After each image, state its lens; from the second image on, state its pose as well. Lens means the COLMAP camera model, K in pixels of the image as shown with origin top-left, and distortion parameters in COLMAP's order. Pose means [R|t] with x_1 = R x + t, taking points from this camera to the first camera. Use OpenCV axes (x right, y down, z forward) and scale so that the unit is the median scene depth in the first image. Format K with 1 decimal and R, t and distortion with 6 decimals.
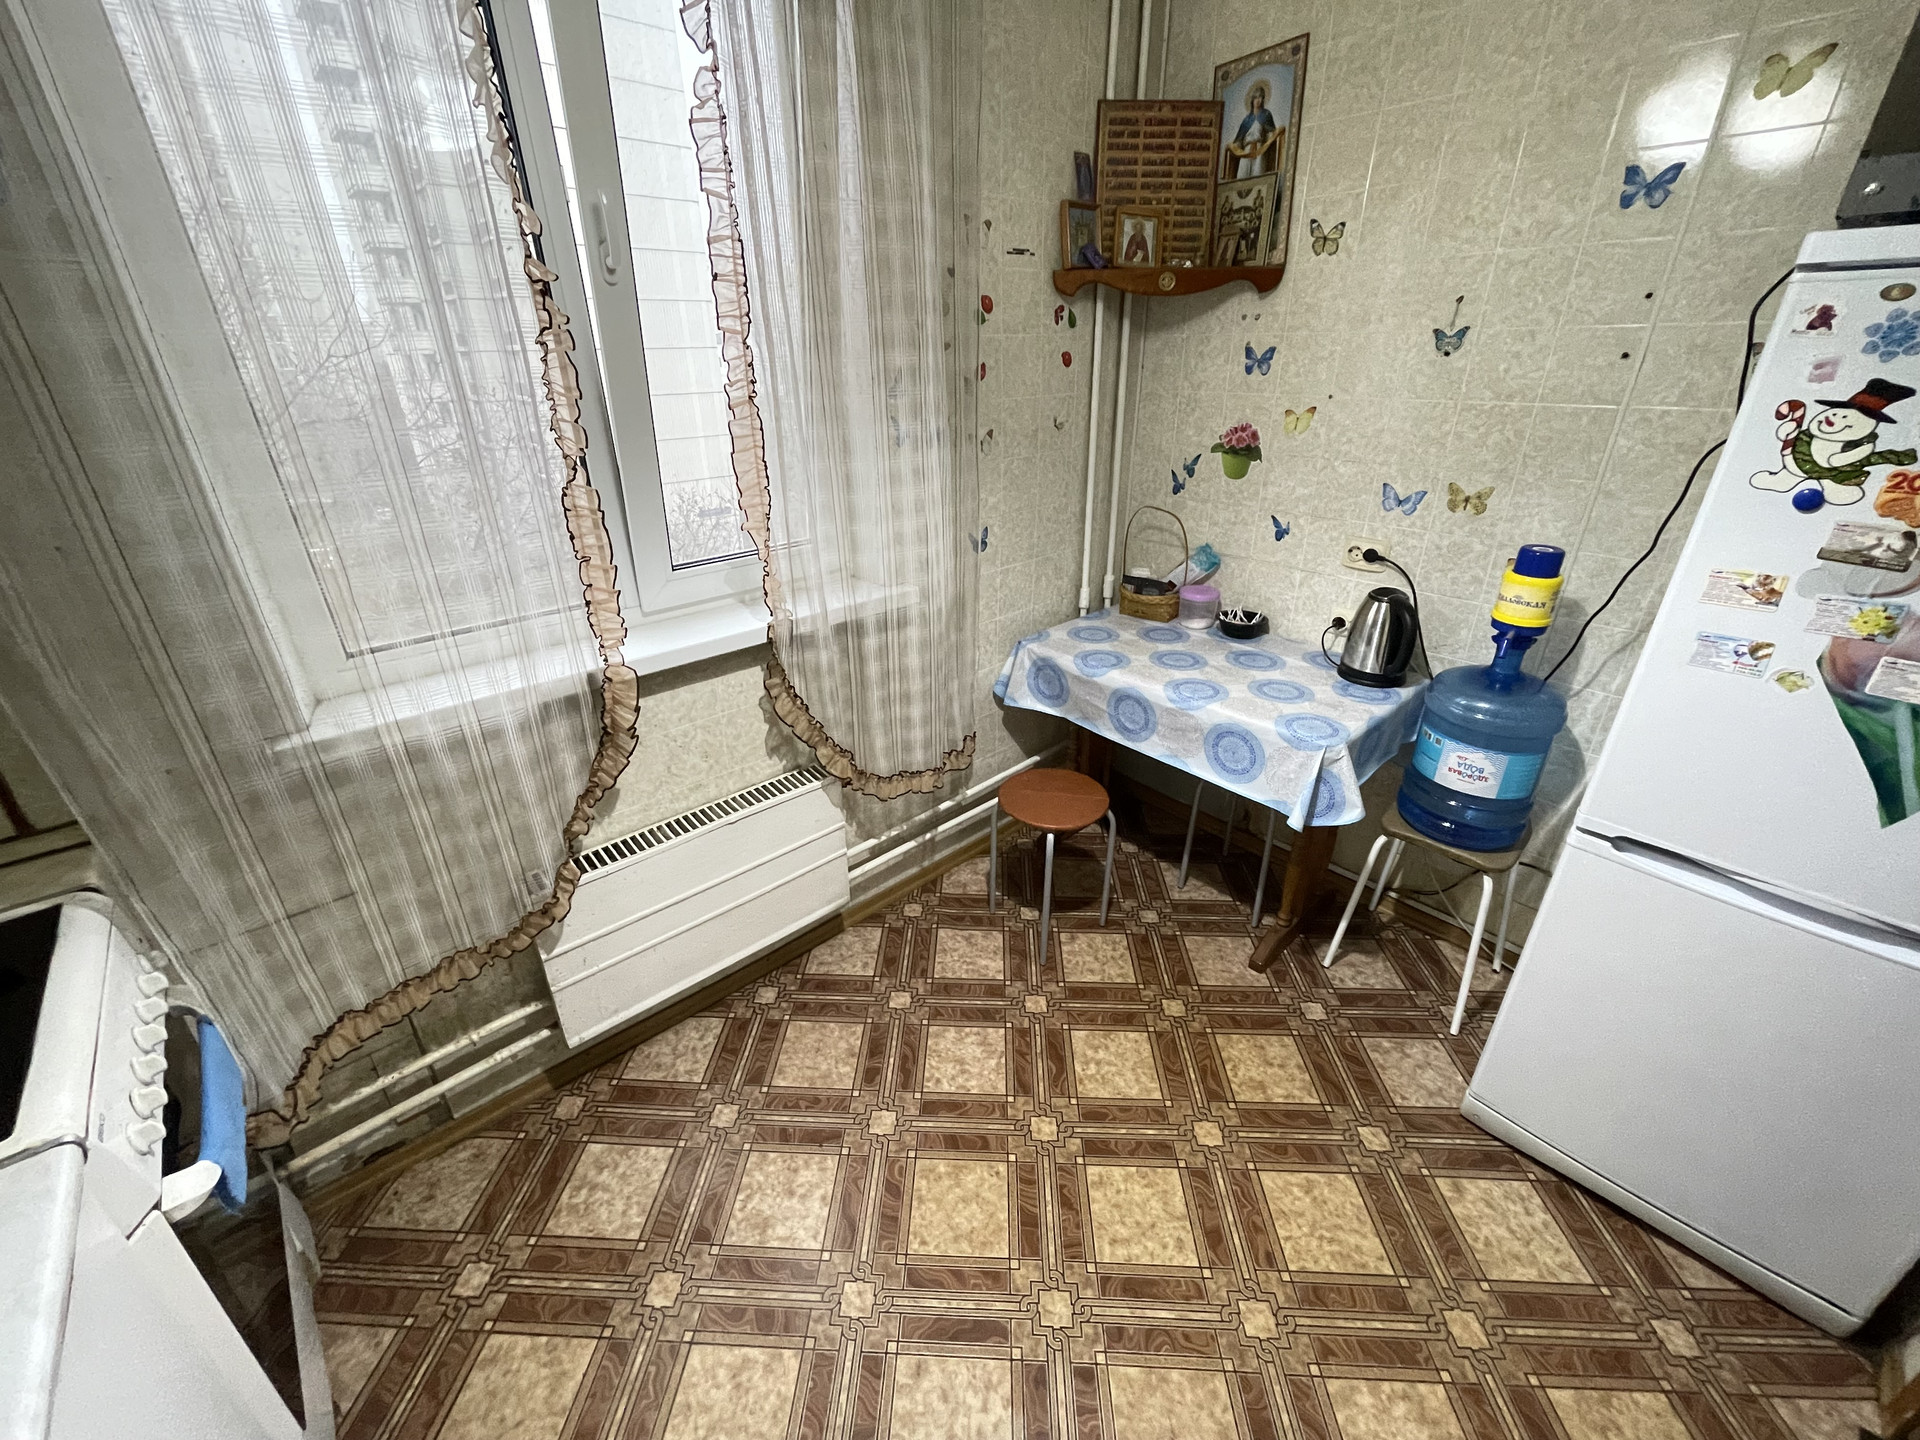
lens RADIAL K [[776.0, 0, 955.2], [0, 776.0, 717.4], [0, 0, 1]] dist [-0.001928, -0.000262]
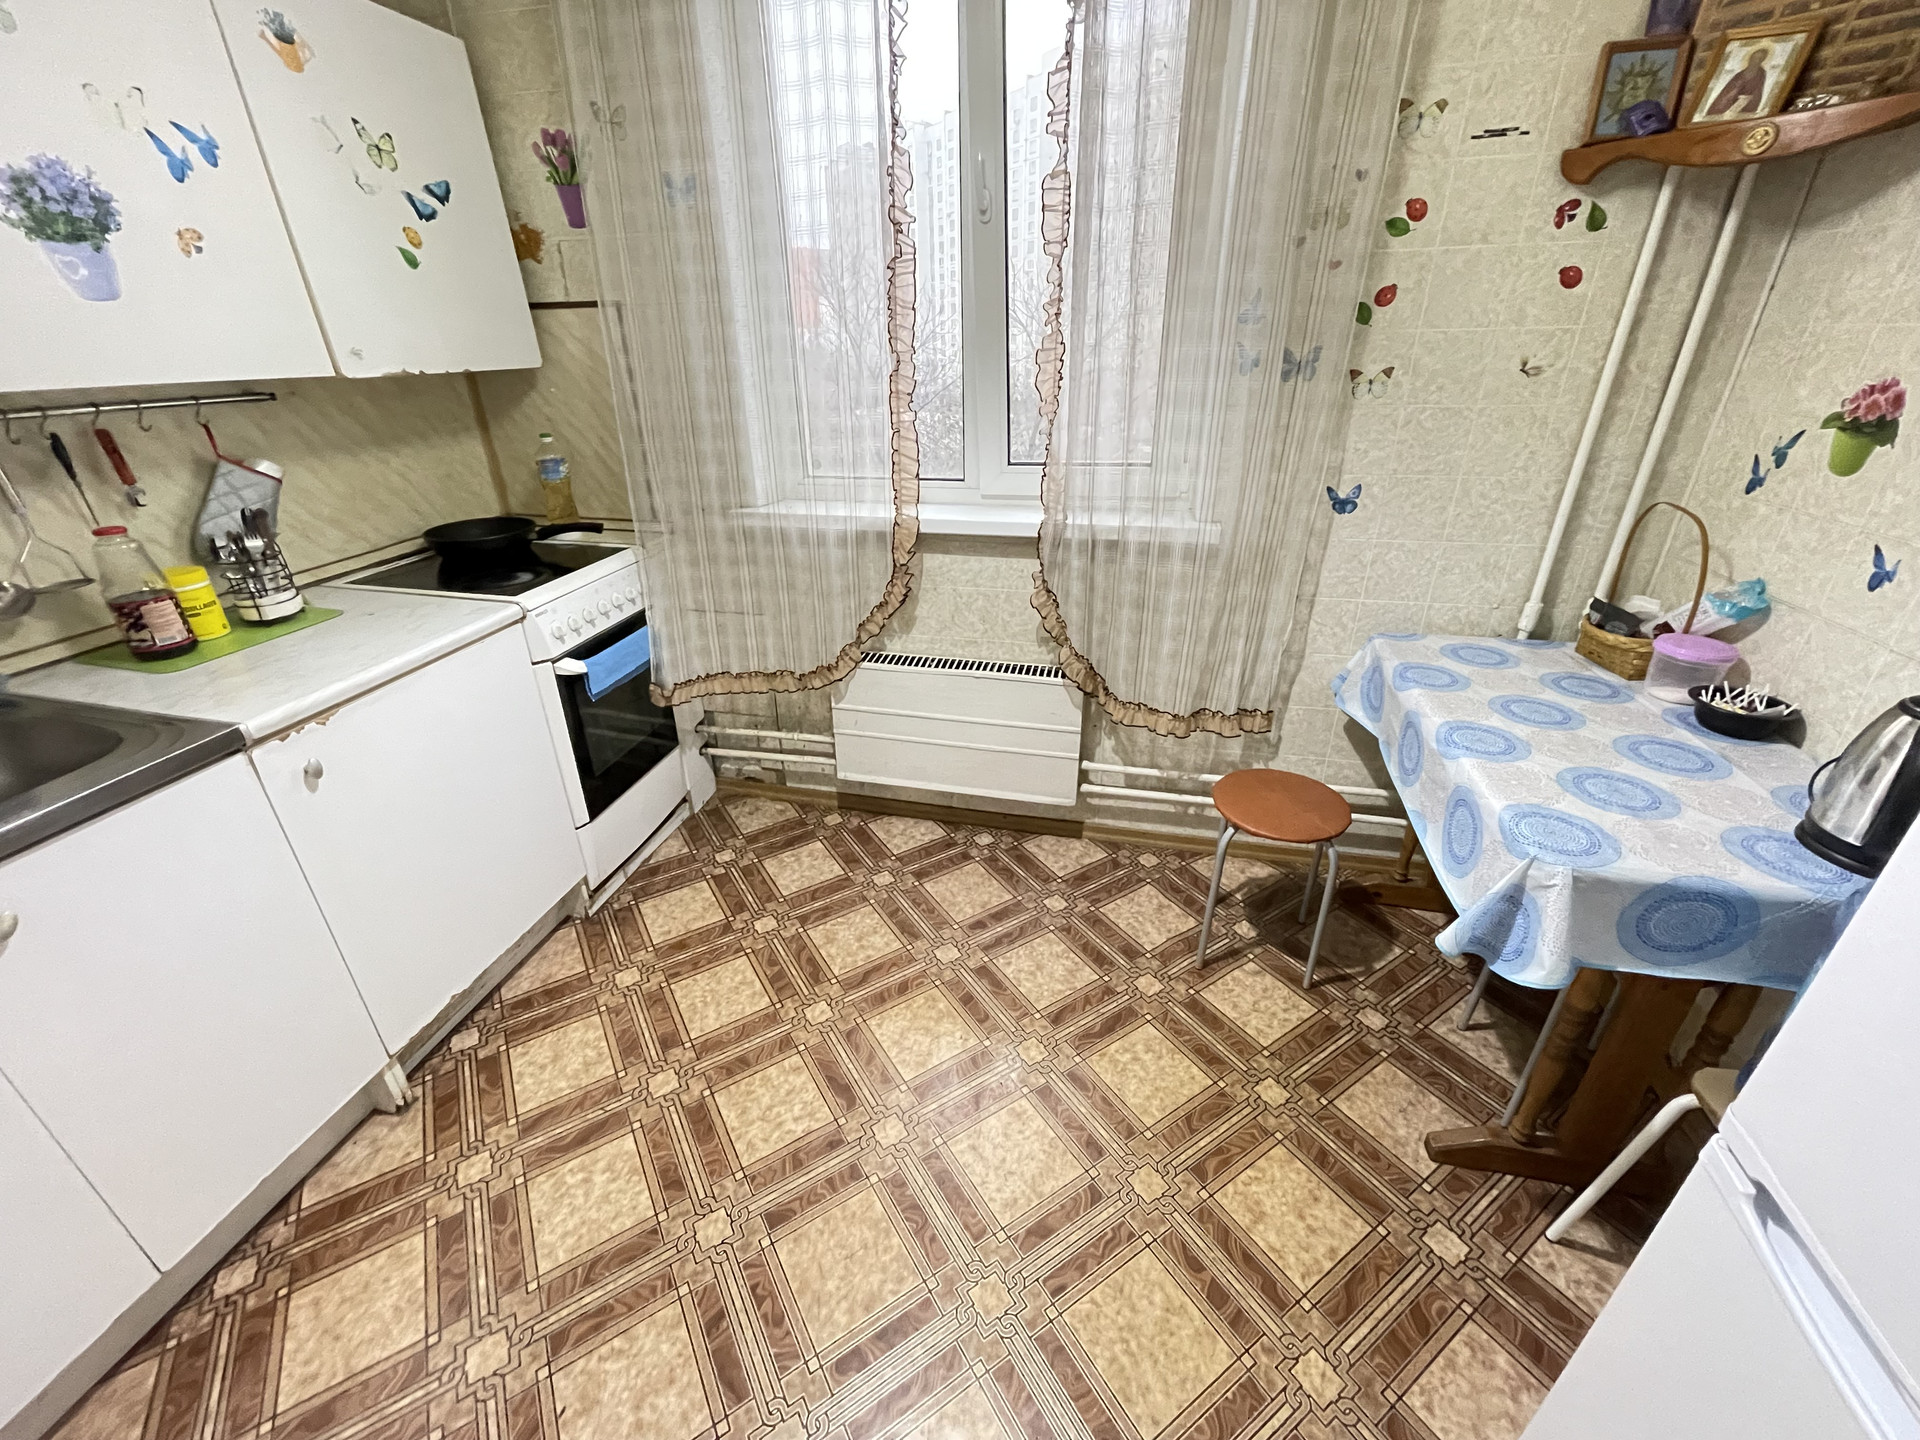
lens RADIAL K [[773.4, 0, 960.0], [0, 773.4, 720.0], [0, 0, 1]] dist [-0.002313, -0.000534]
pose [[0.570080, 0.367598, -0.734766, 0.563122], [-0.345634, 0.918637, 0.191422, -0.024129], [0.745349, 0.144835, 0.650751, 0.185219]]
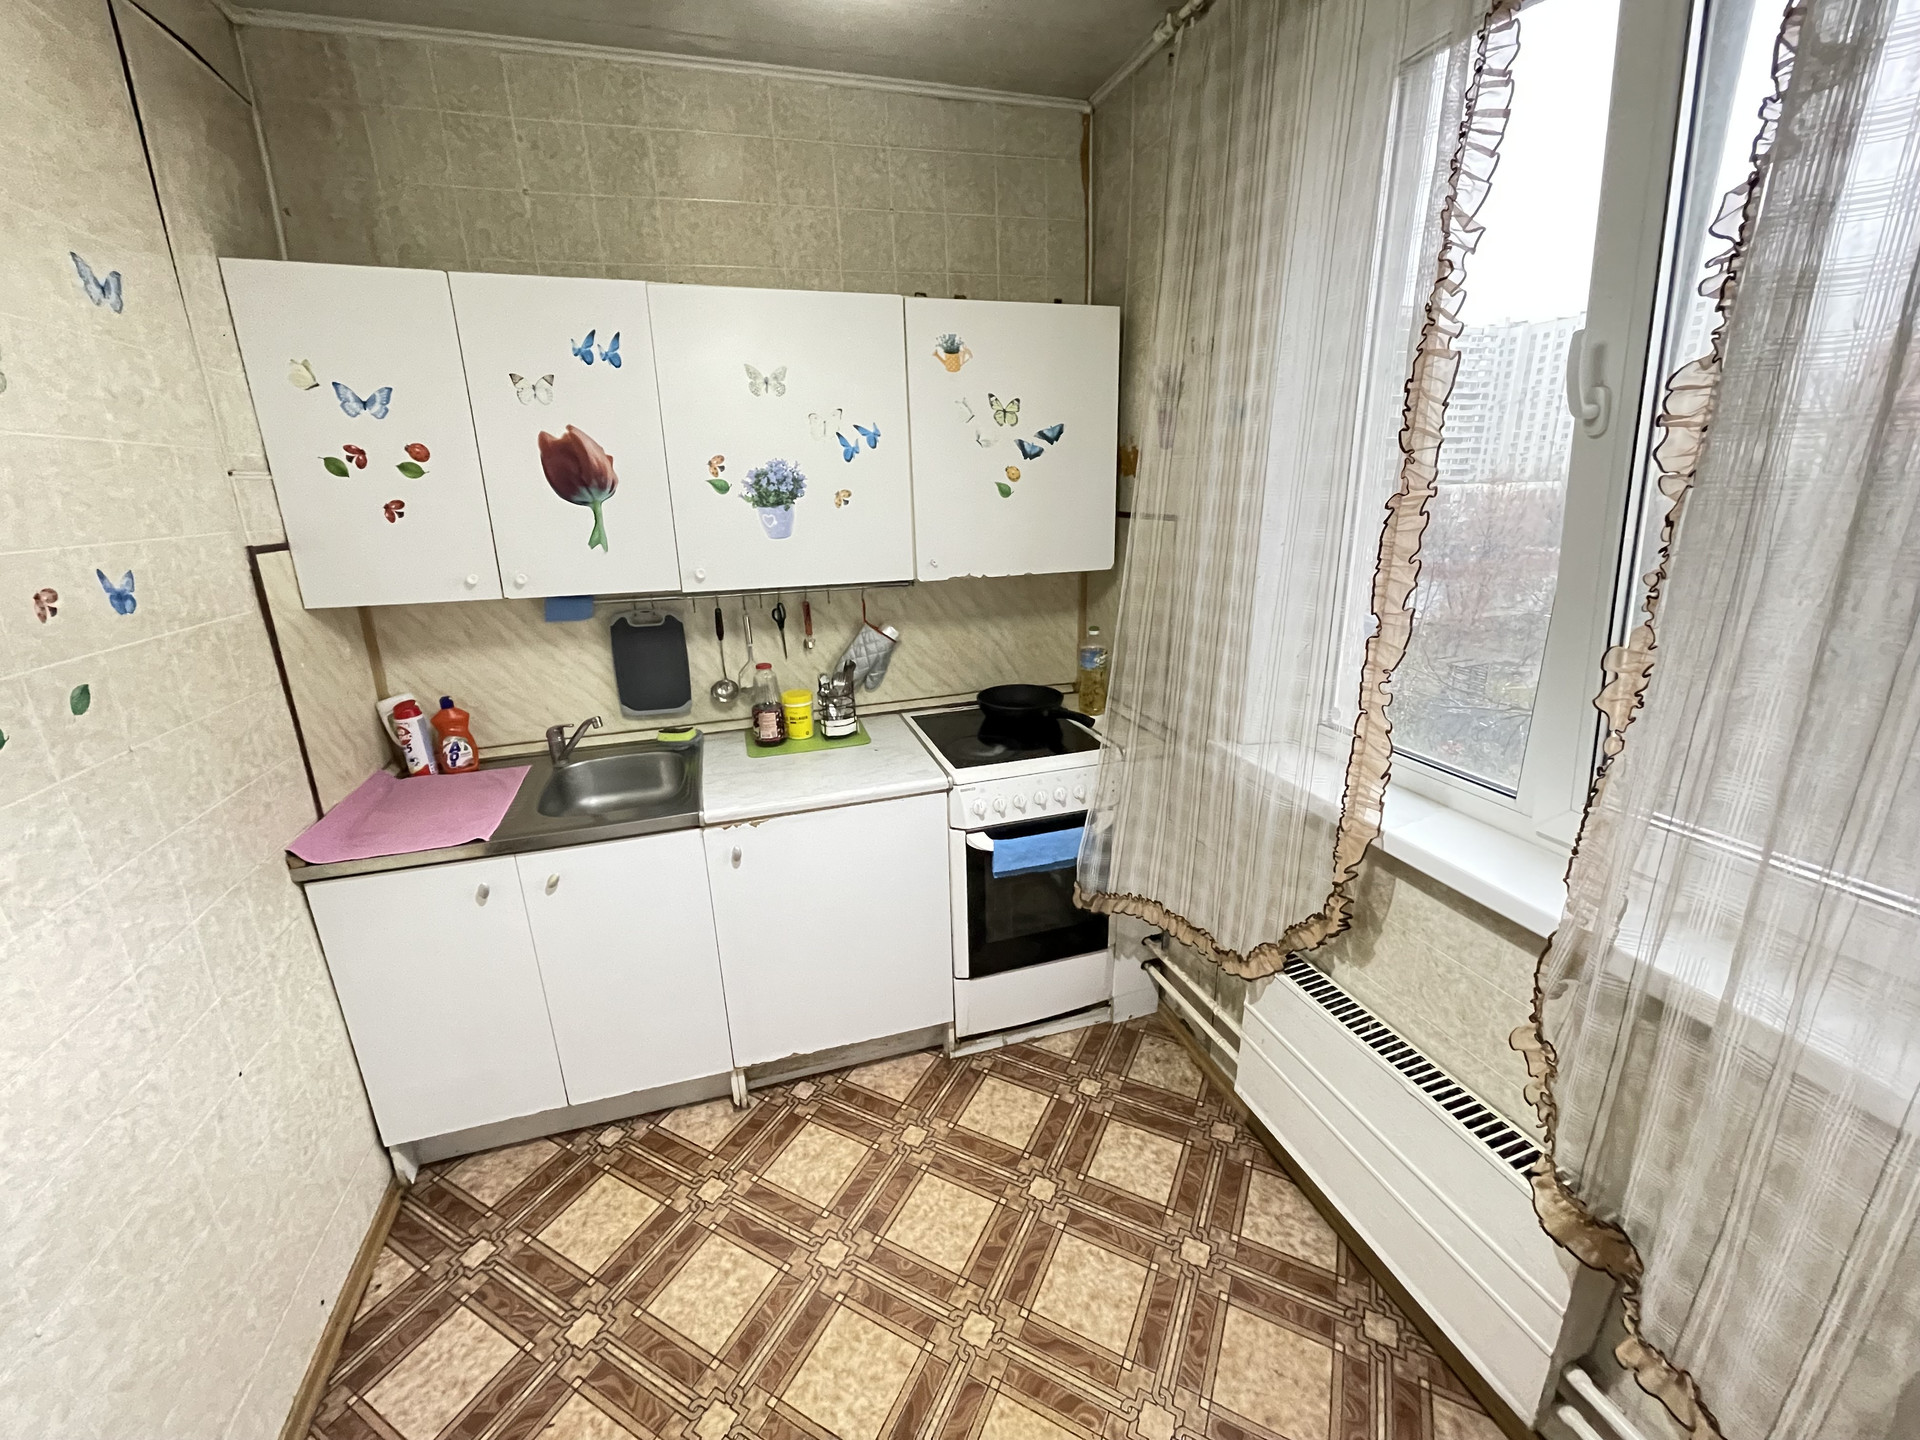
lens RADIAL K [[788.8, 0, 949.3], [0, 788.8, 713.7], [0, 0, 1]] dist [-0.012376, 0.010916]
pose [[-0.431893, 0.278777, -0.857760, 0.435683], [-0.358870, 0.819391, 0.447002, -0.326581], [0.827454, 0.500882, -0.253844, 0.581034]]
